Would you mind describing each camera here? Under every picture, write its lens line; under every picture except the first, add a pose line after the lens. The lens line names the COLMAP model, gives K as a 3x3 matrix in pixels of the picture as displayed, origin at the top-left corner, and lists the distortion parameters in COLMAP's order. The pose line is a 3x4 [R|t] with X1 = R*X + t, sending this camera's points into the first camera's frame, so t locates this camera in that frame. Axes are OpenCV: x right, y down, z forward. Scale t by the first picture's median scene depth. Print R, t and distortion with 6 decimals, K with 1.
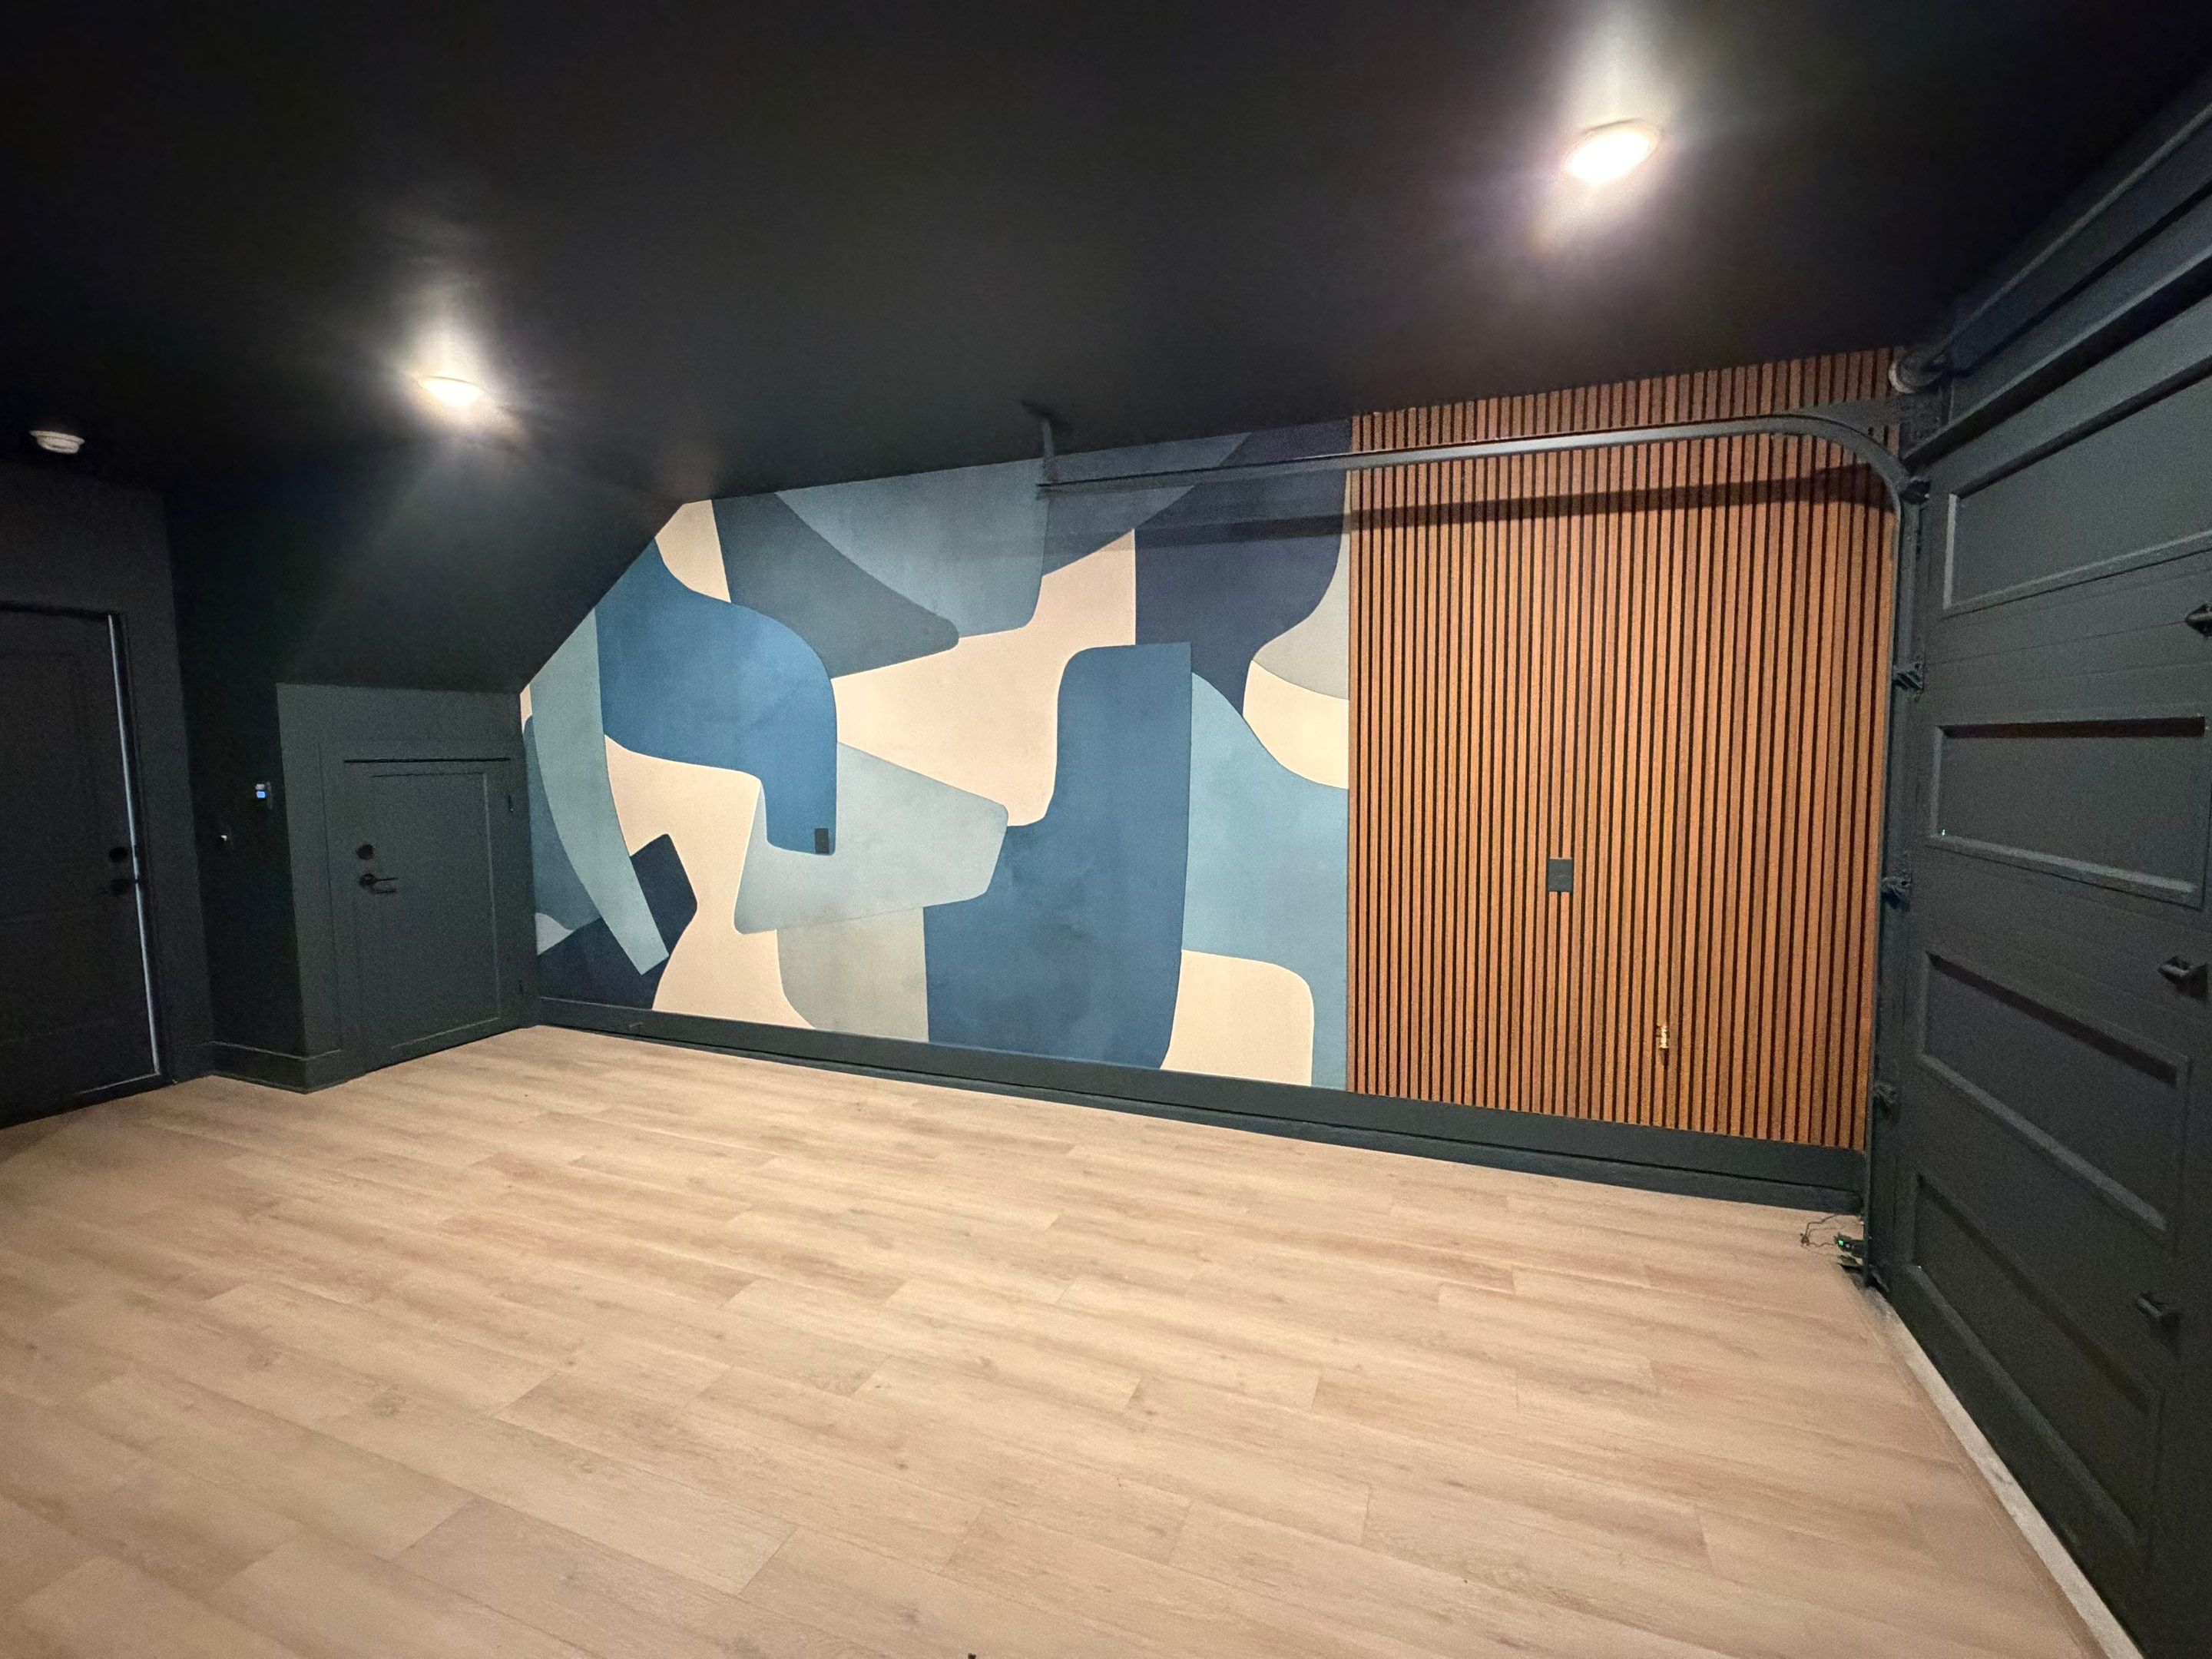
lens RADIAL K [[972.6, 0, 1104.7], [0, 972.6, 826.3], [0, 0, 1]] dist [0.000730, 0.000170]
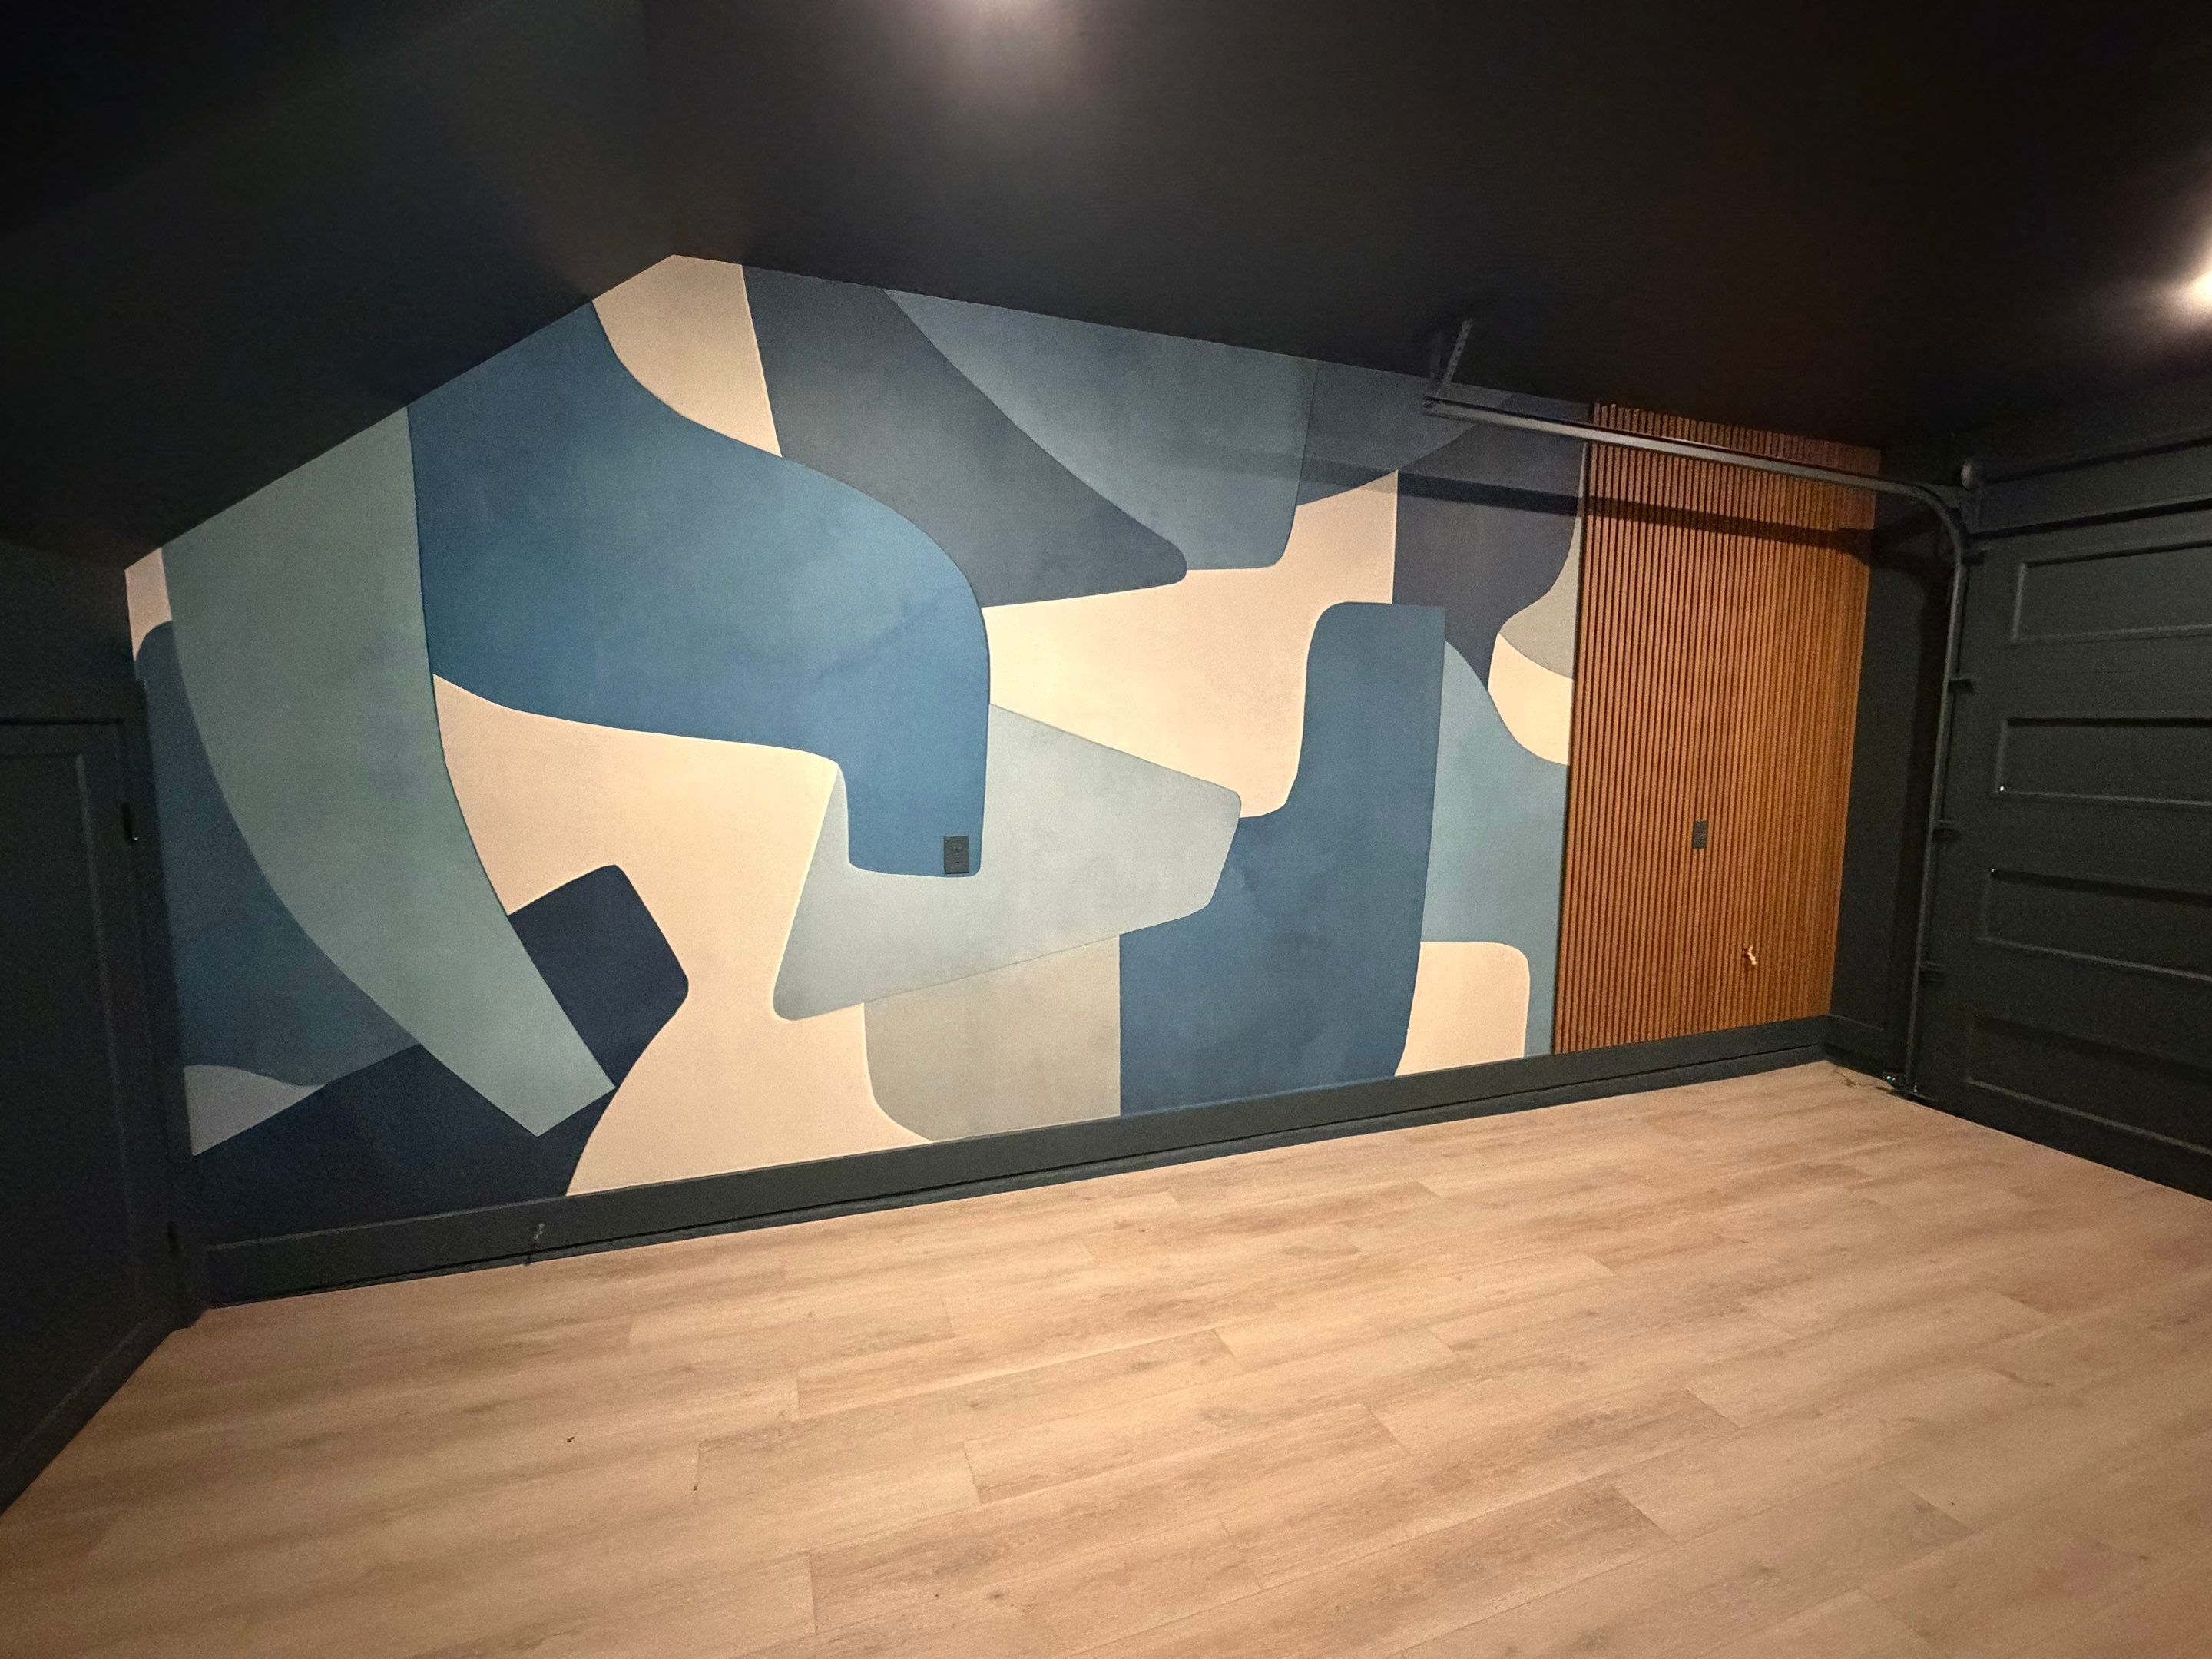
lens RADIAL K [[972.6, 0, 1110.5], [0, 972.6, 830.8], [0, 0, 1]] dist [0.000730, 0.000170]
pose [[0.742798, -0.058227, 0.666978, -0.778748], [0.037196, 0.998261, 0.045724, -0.033167], [-0.668481, -0.009155, 0.743673, 0.532442]]
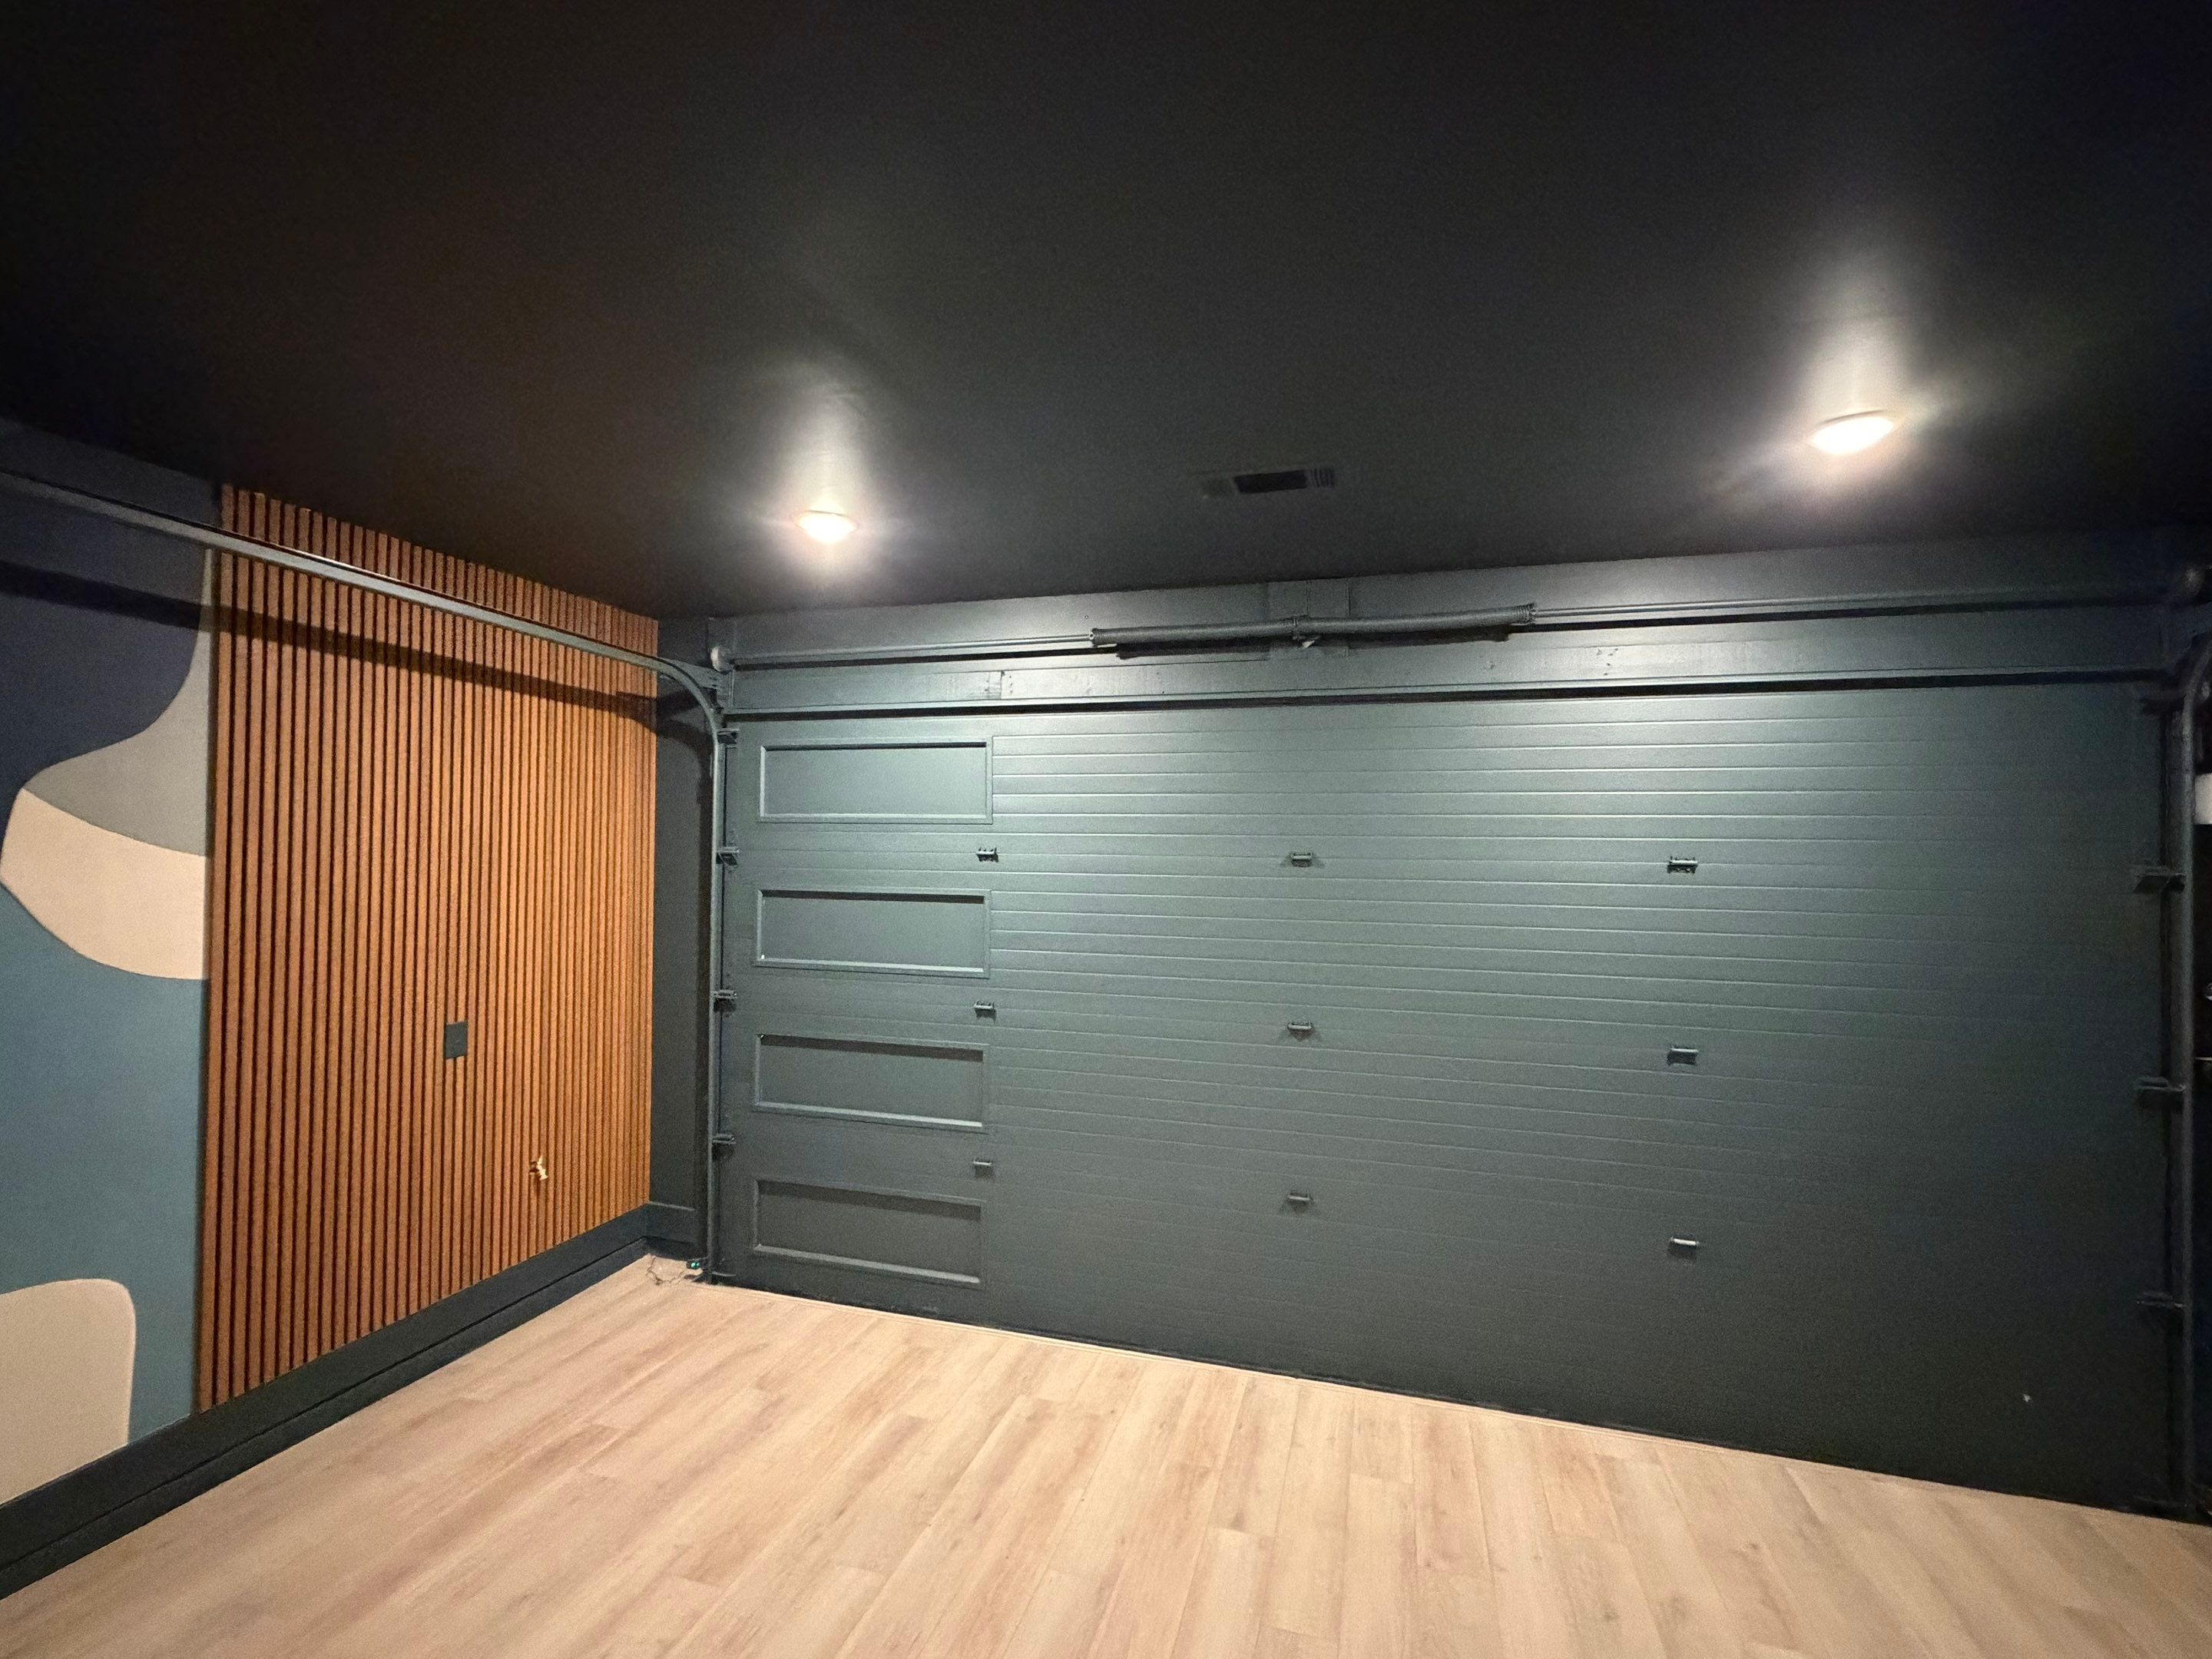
lens RADIAL K [[972.6, 0, 1110.9], [0, 972.6, 829.3], [0, 0, 1]] dist [0.000730, 0.000170]
pose [[-0.084330, 0.030971, 0.995956, -0.506903], [0.071758, 0.997110, -0.024931, -0.079953], [-0.993851, 0.069366, -0.086309, 0.373178]]
